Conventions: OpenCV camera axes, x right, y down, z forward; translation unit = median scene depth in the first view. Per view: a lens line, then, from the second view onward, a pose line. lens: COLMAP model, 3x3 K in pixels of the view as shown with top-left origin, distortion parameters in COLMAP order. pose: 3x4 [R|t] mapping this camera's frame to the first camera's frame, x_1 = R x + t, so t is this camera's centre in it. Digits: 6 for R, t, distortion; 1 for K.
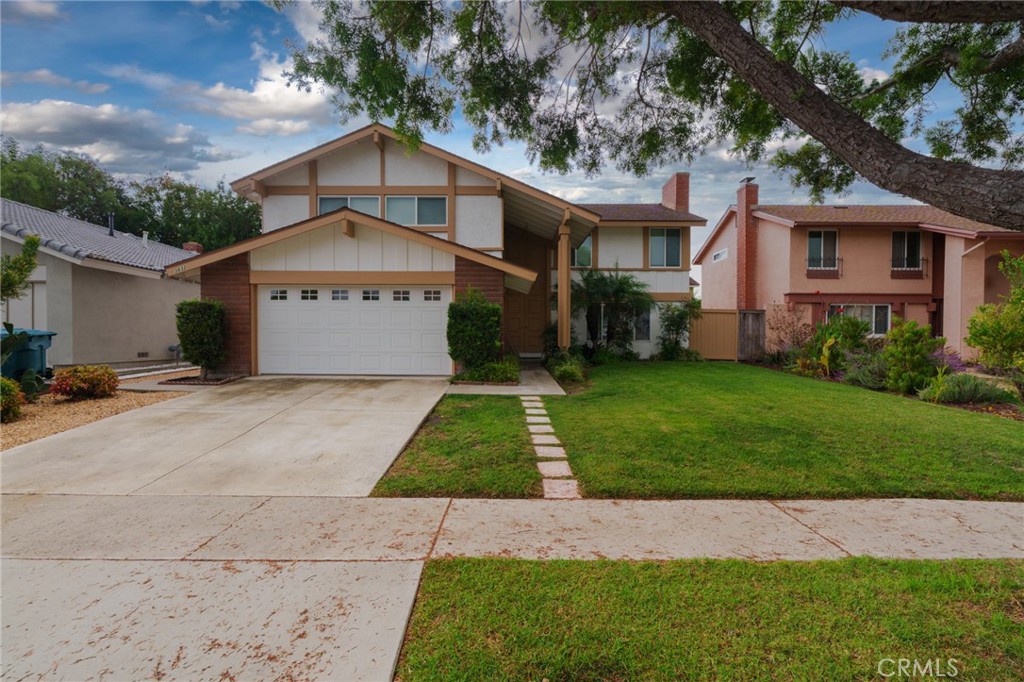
lens RADIAL K [[467.2, 0, 509.2], [0, 467.2, 342.3], [0, 0, 1]] dist [-0.004201, 0.001362]
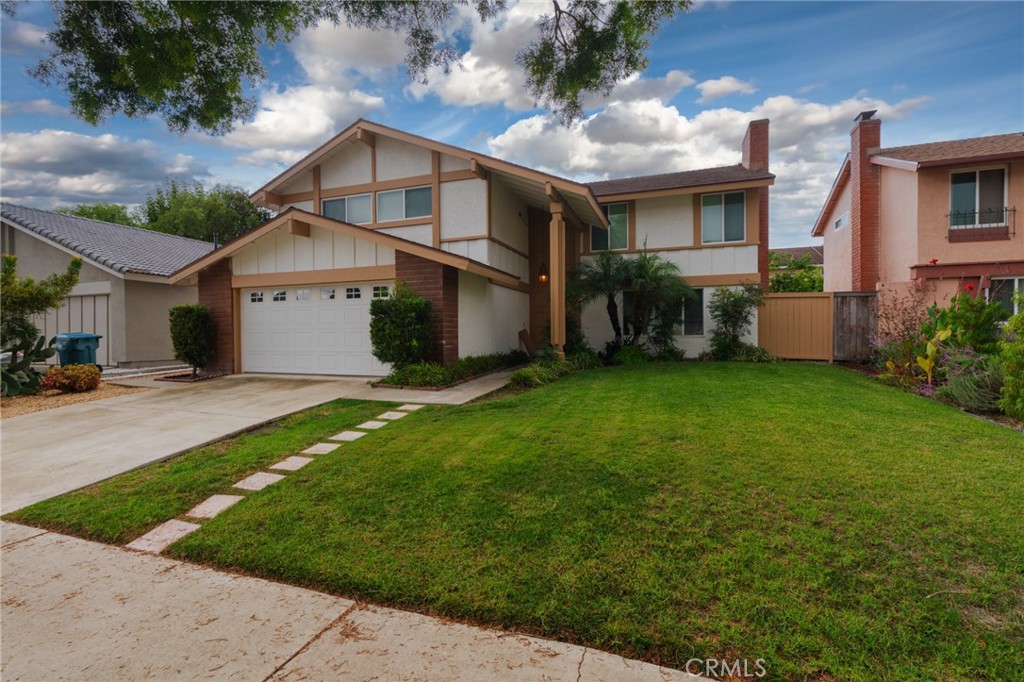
lens RADIAL K [[467.2, 0, 505.9], [0, 467.2, 337.7], [0, 0, 1]] dist [-0.004201, 0.001362]
pose [[0.940770, -0.009100, -0.338924, 0.393526], [0.010344, 0.999945, 0.001863, -0.006586], [0.338889, -0.005259, 0.940812, 0.196456]]
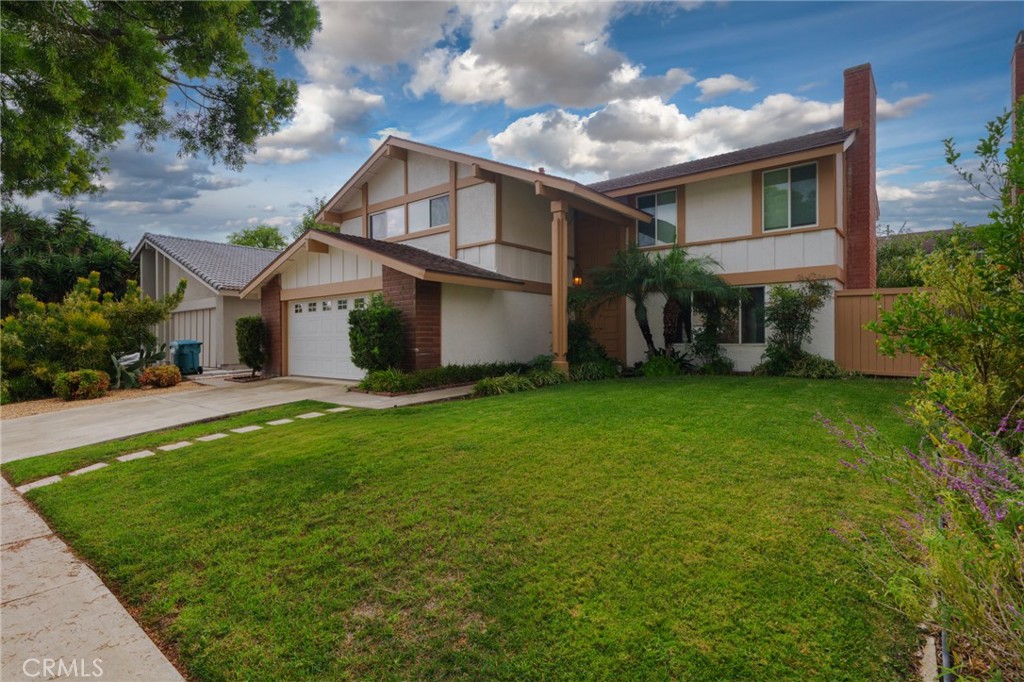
lens RADIAL K [[521.5, 0, 512.6], [0, 521.5, 342.7], [0, 0, 1]] dist [-0.001054, 0.001346]
pose [[0.770534, -0.007459, -0.637355, 0.768378], [0.006244, 0.999972, -0.004154, -0.006660], [0.637368, -0.000779, 0.770559, 0.325328]]
